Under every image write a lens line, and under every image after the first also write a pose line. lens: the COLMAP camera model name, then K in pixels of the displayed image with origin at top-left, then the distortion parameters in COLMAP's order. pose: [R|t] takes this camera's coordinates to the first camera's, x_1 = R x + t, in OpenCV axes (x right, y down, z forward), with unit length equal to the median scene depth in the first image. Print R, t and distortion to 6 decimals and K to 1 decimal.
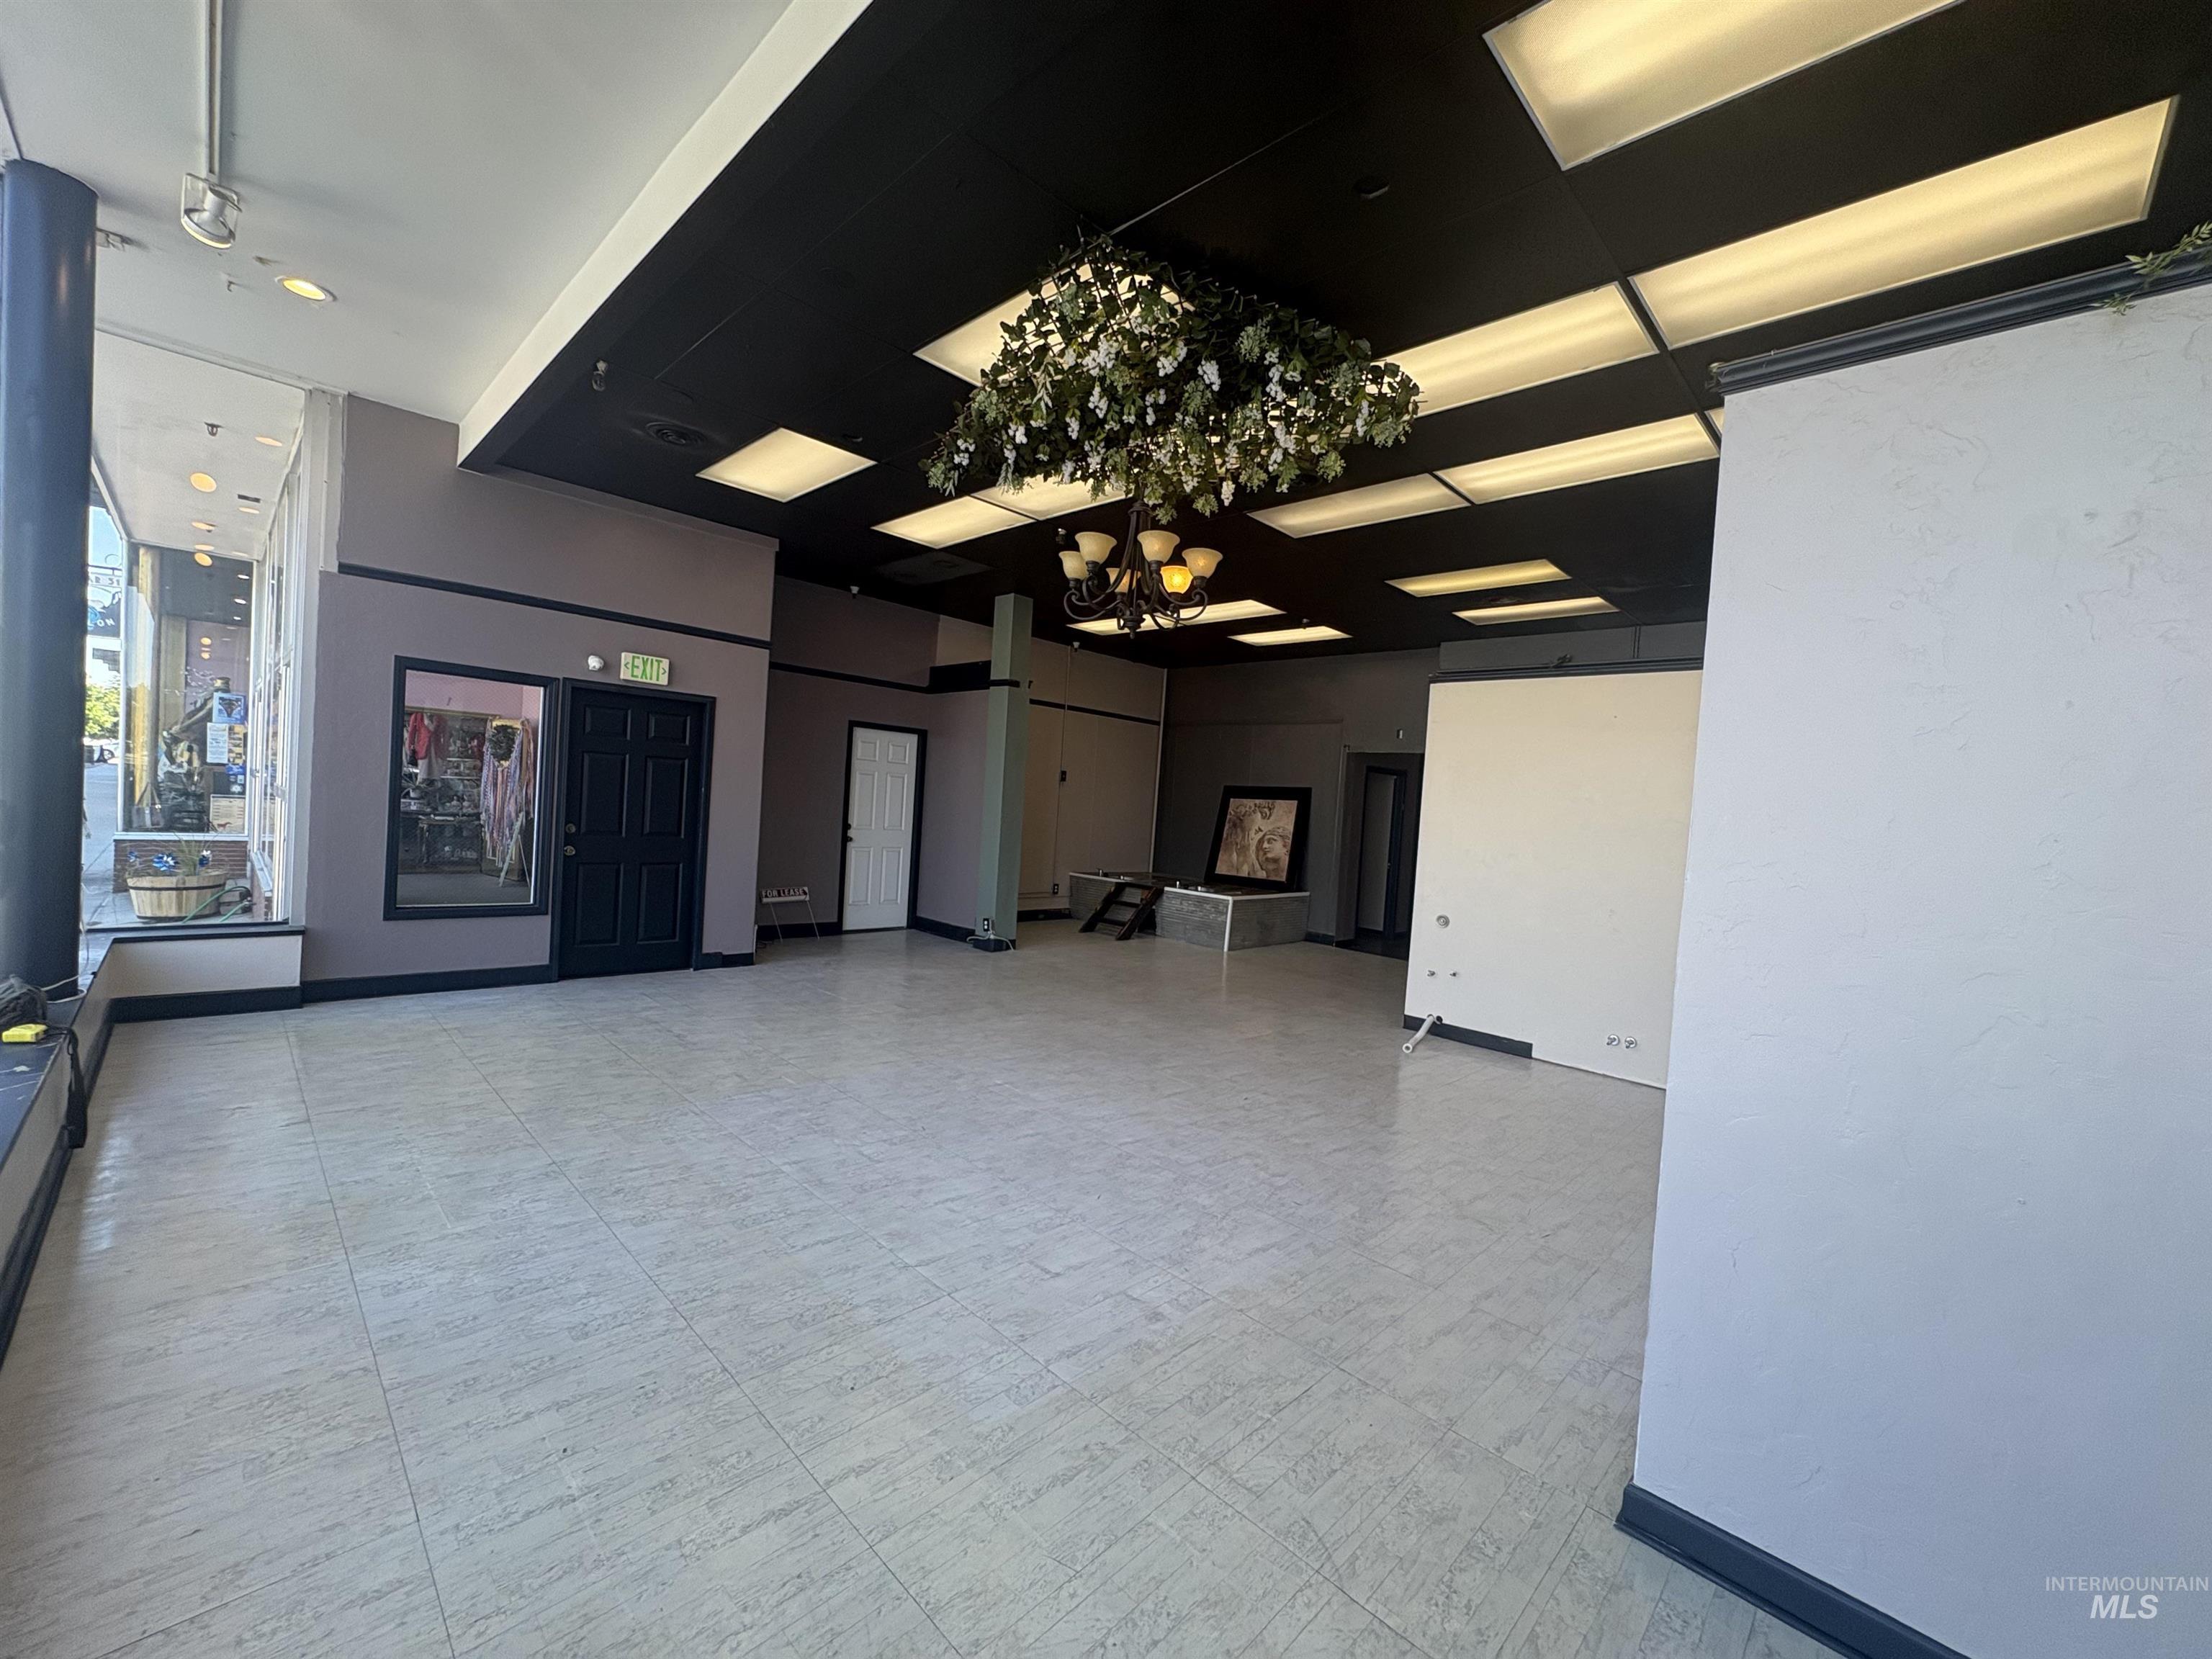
lens RADIAL K [[879.1, 0, 1103.7], [0, 879.1, 830.4], [0, 0, 1]] dist [0.000694, 0.000134]
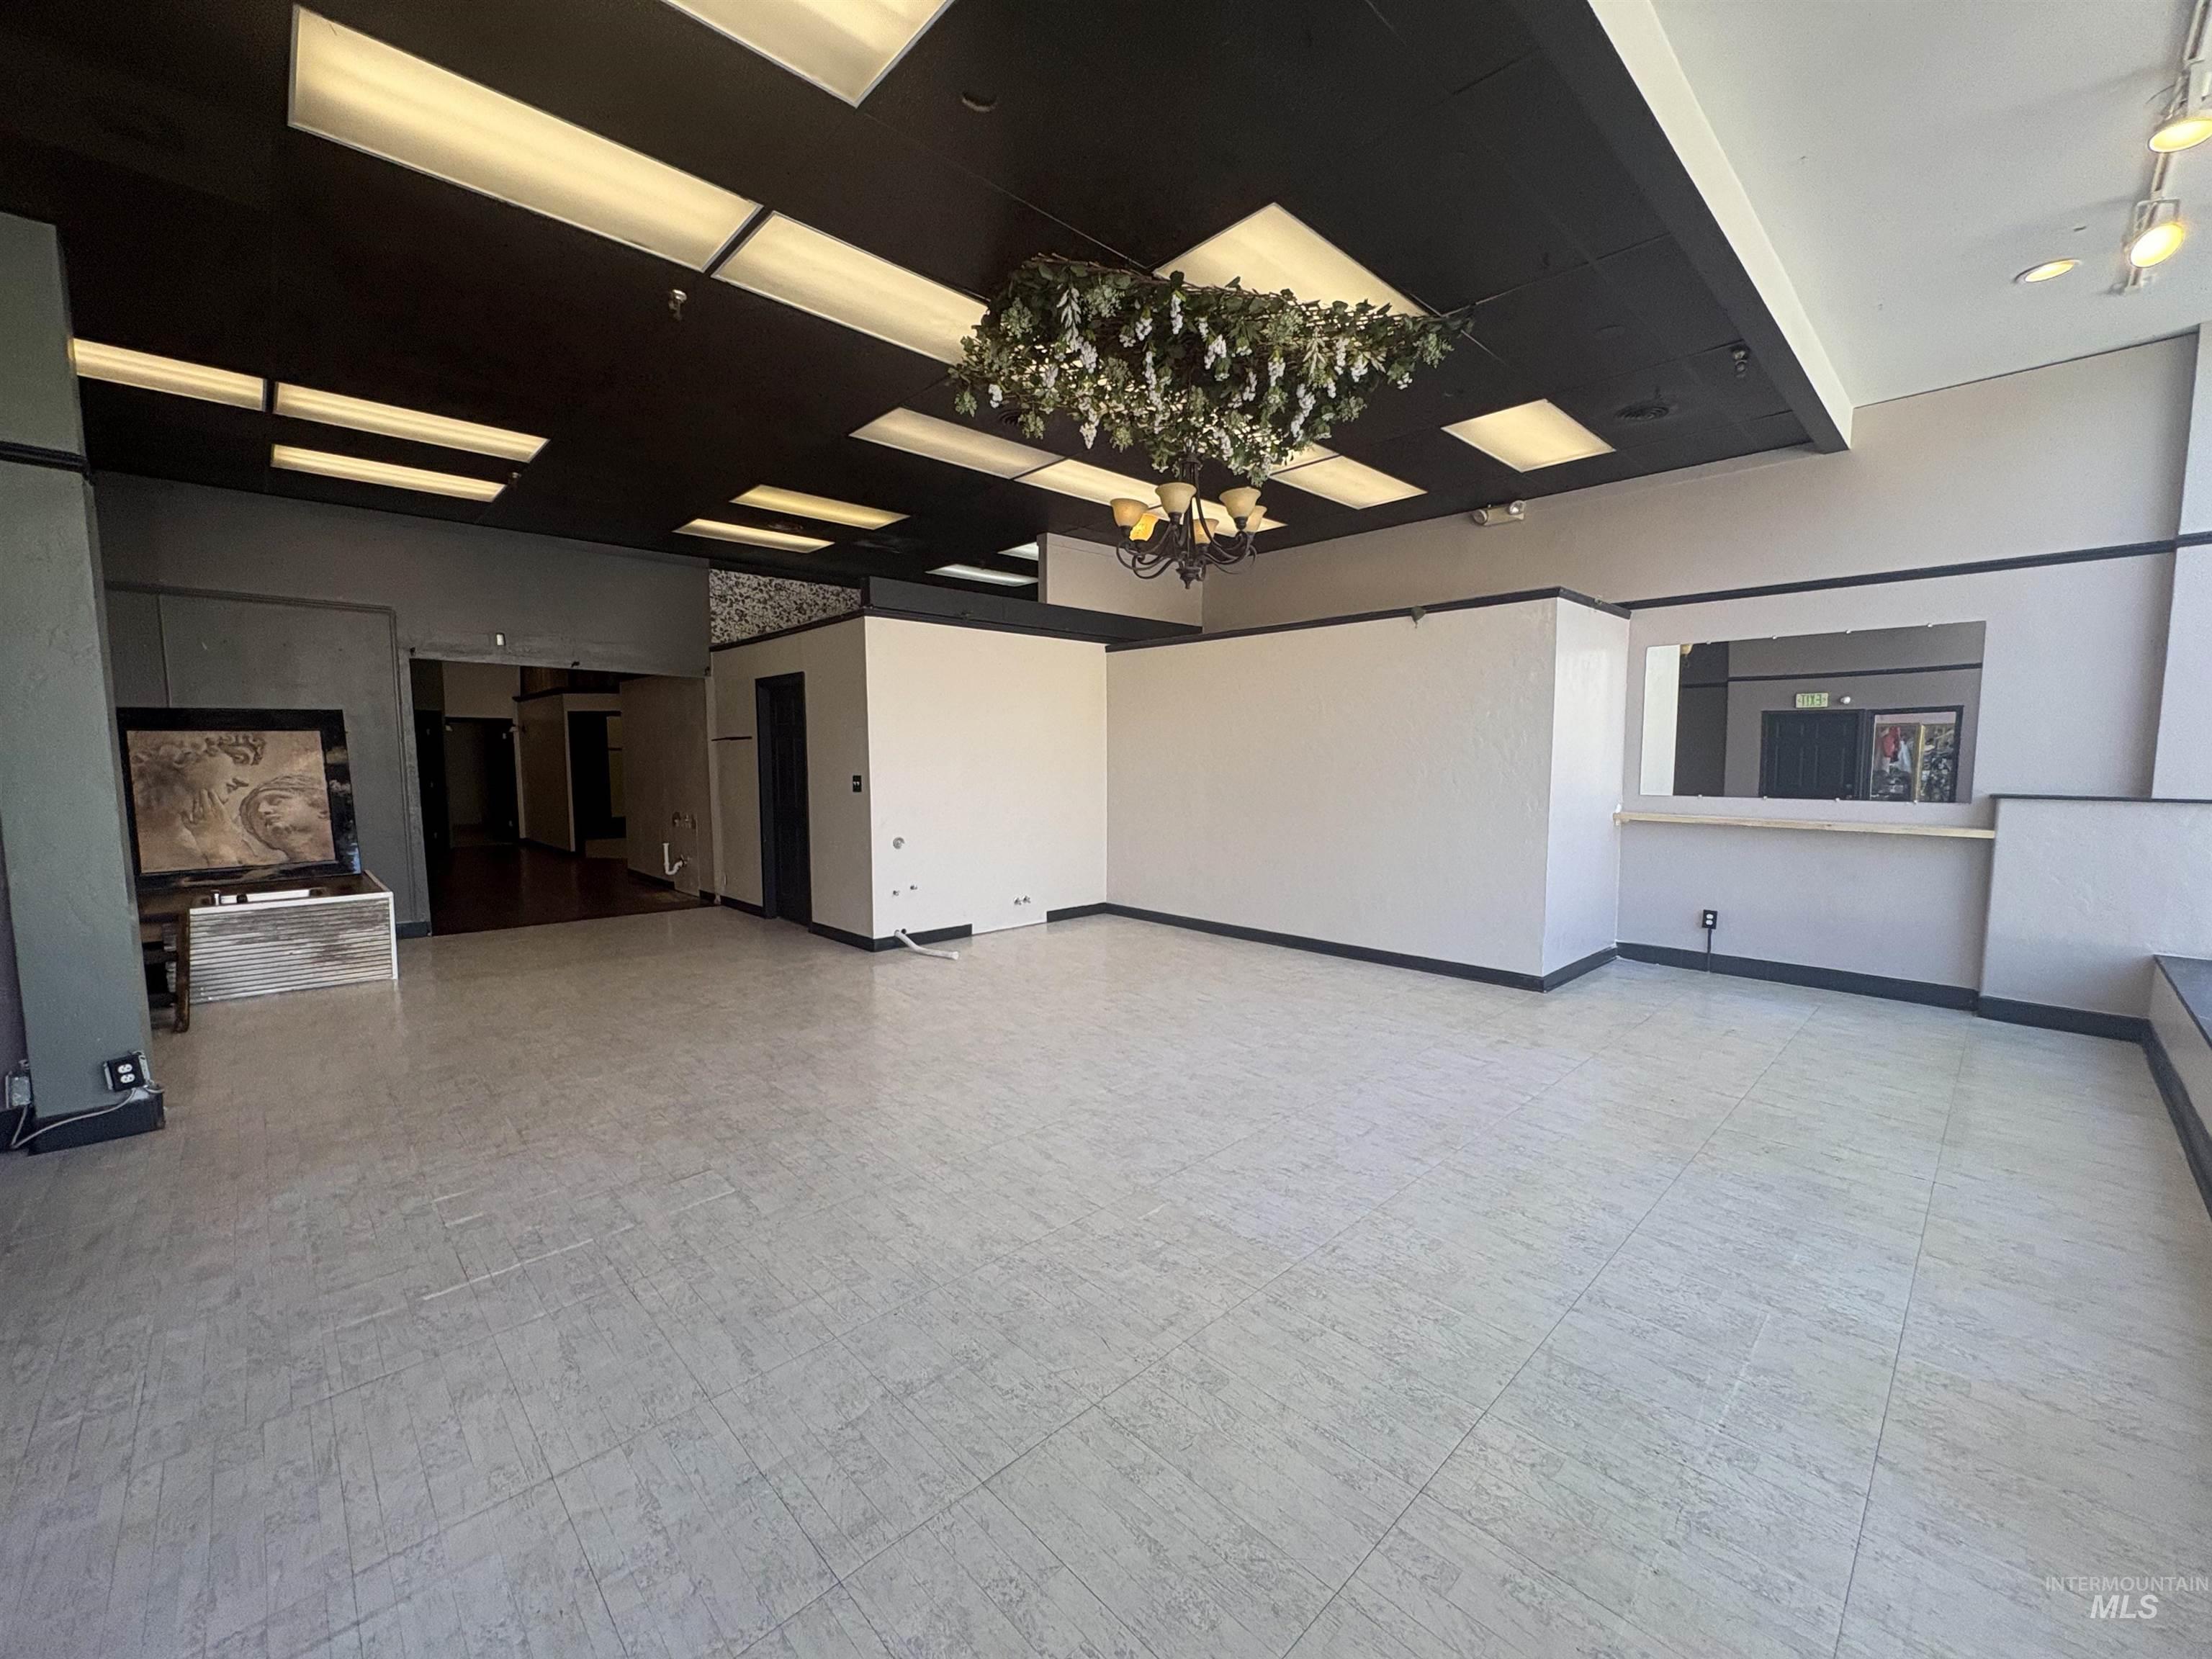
lens RADIAL K [[879.1, 0, 1103.7], [0, 879.1, 830.4], [0, 0, 1]] dist [0.000694, 0.000134]
pose [[0.029865, -0.151495, 0.988007, -0.470656], [0.034595, 0.988012, 0.150450, -0.046233], [-0.998955, 0.029687, 0.034748, 0.492928]]
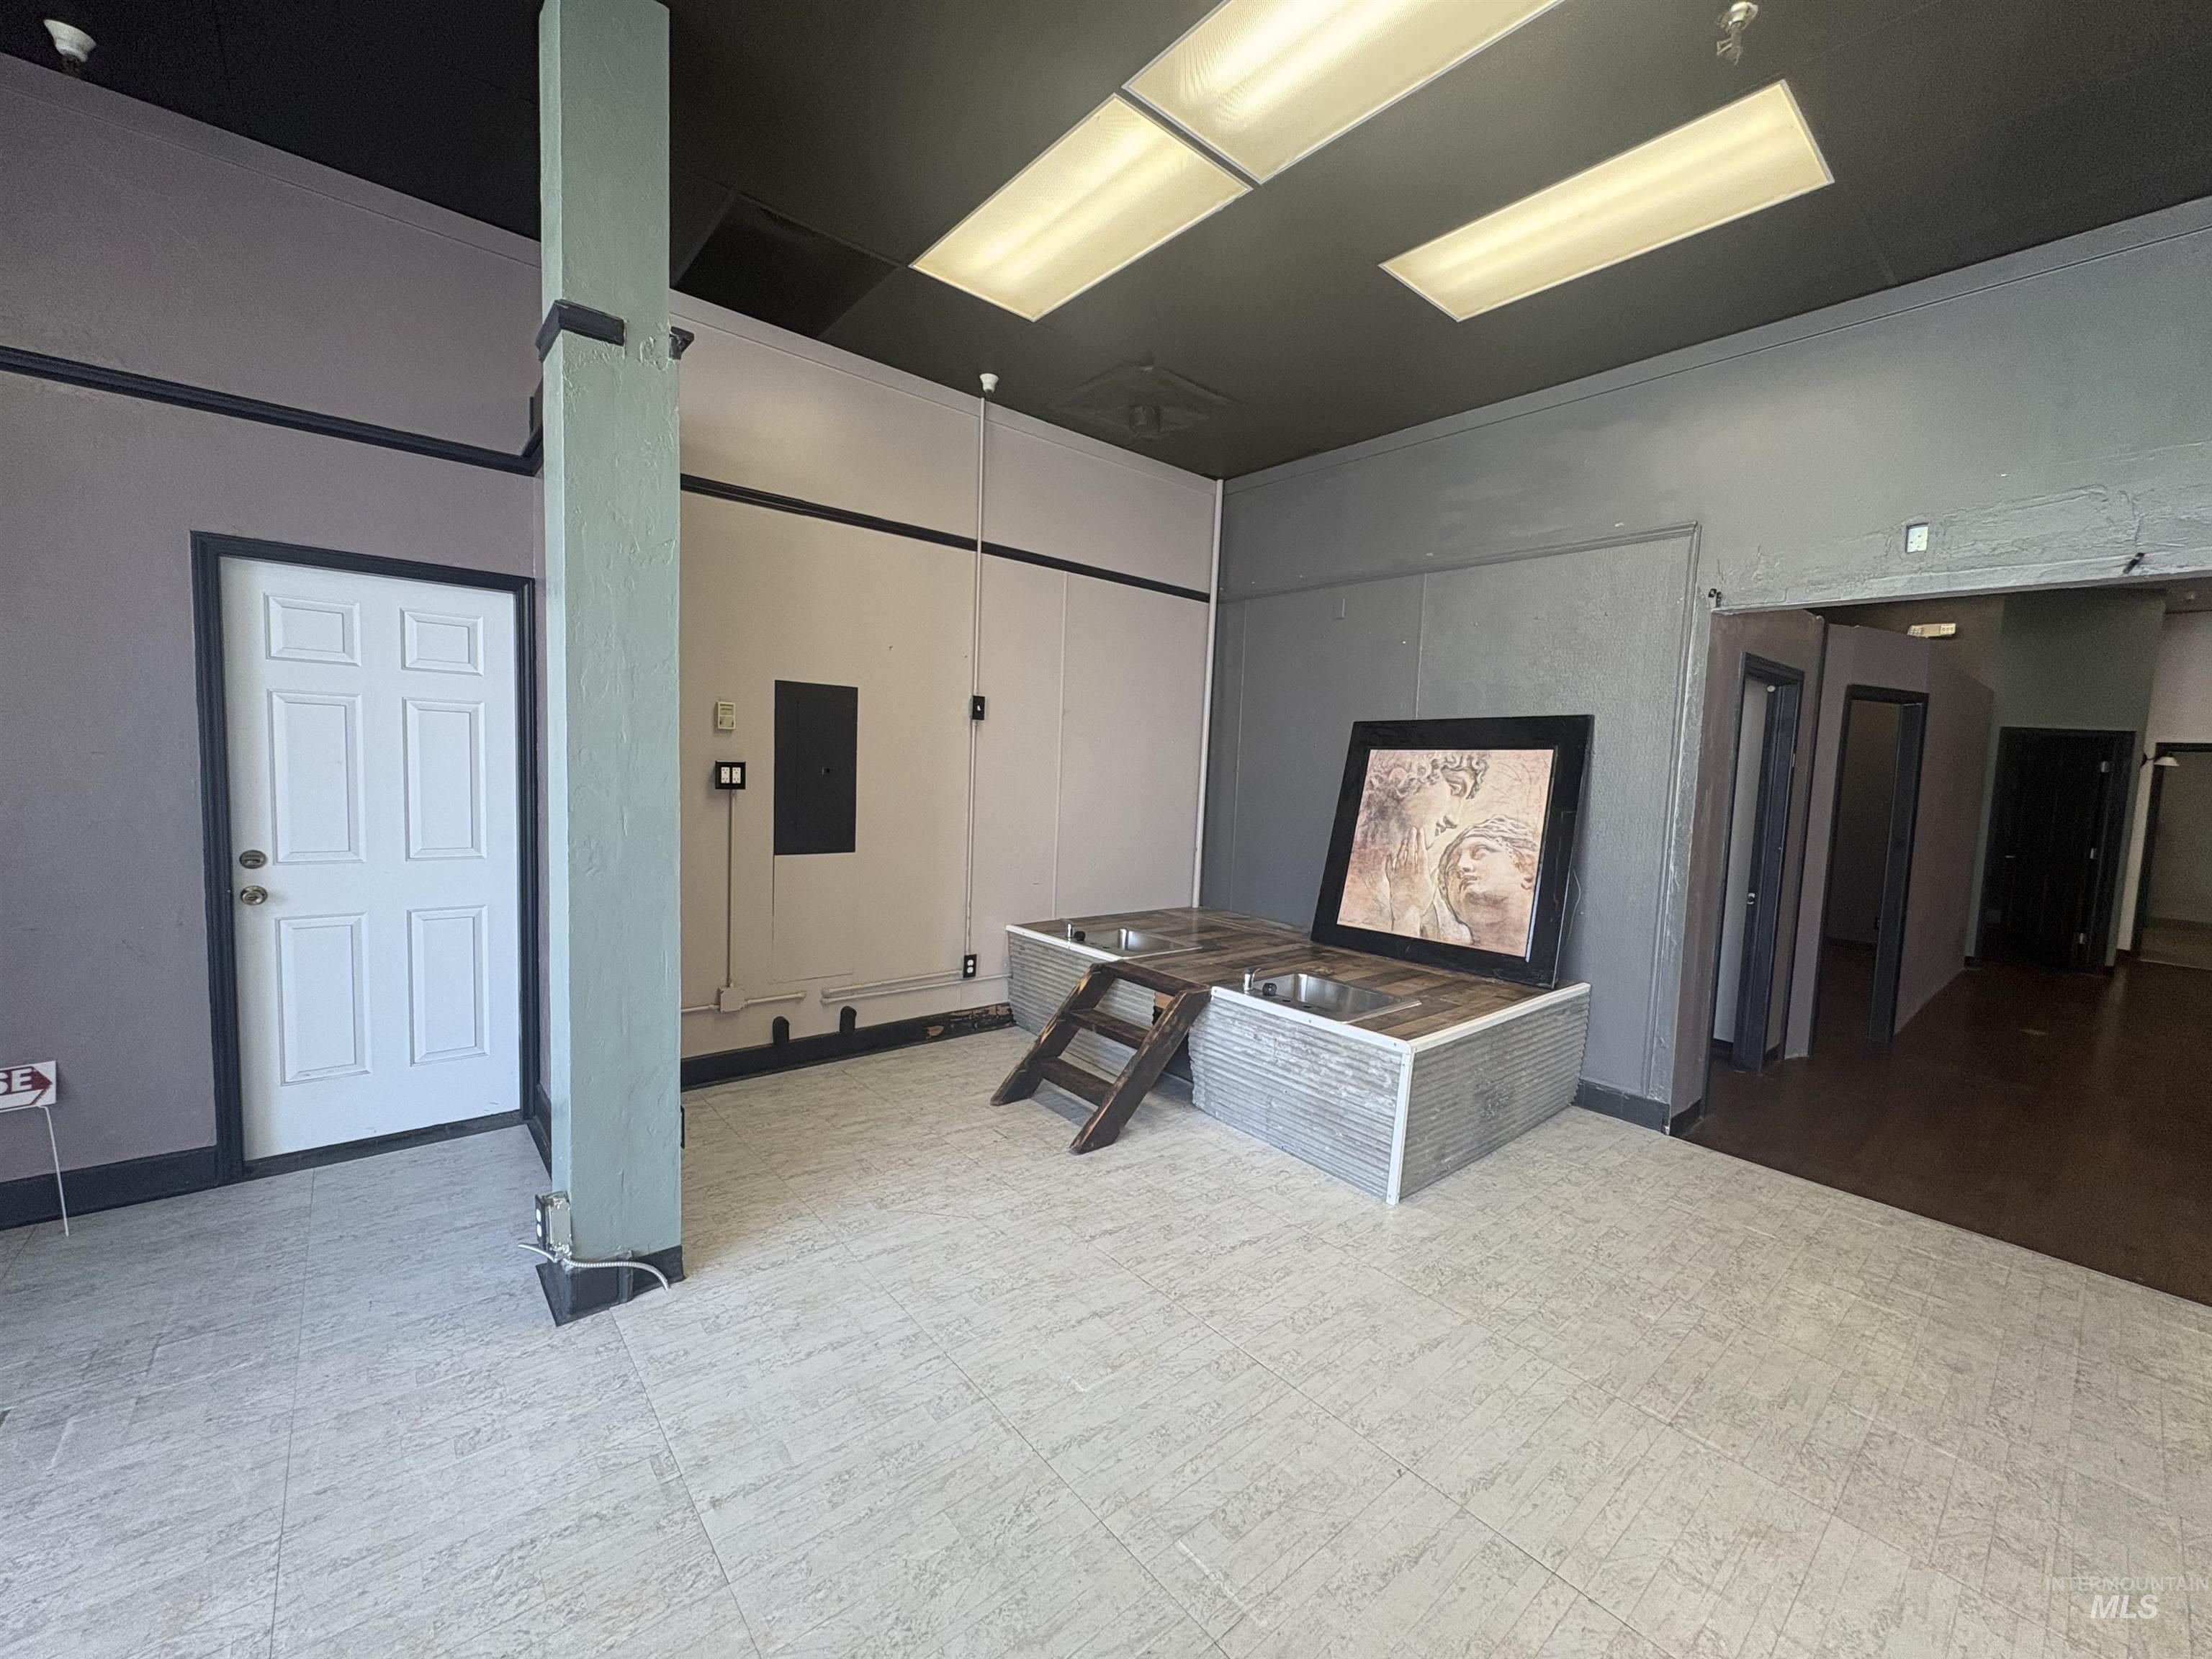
lens RADIAL K [[879.1, 0, 1103.7], [0, 879.1, 830.4], [0, 0, 1]] dist [0.000694, 0.000134]
pose [[0.995271, -0.017869, -0.095478, 0.067306], [0.021790, 0.998955, 0.040181, -0.021503], [0.094661, -0.042071, 0.994620, 0.694505]]
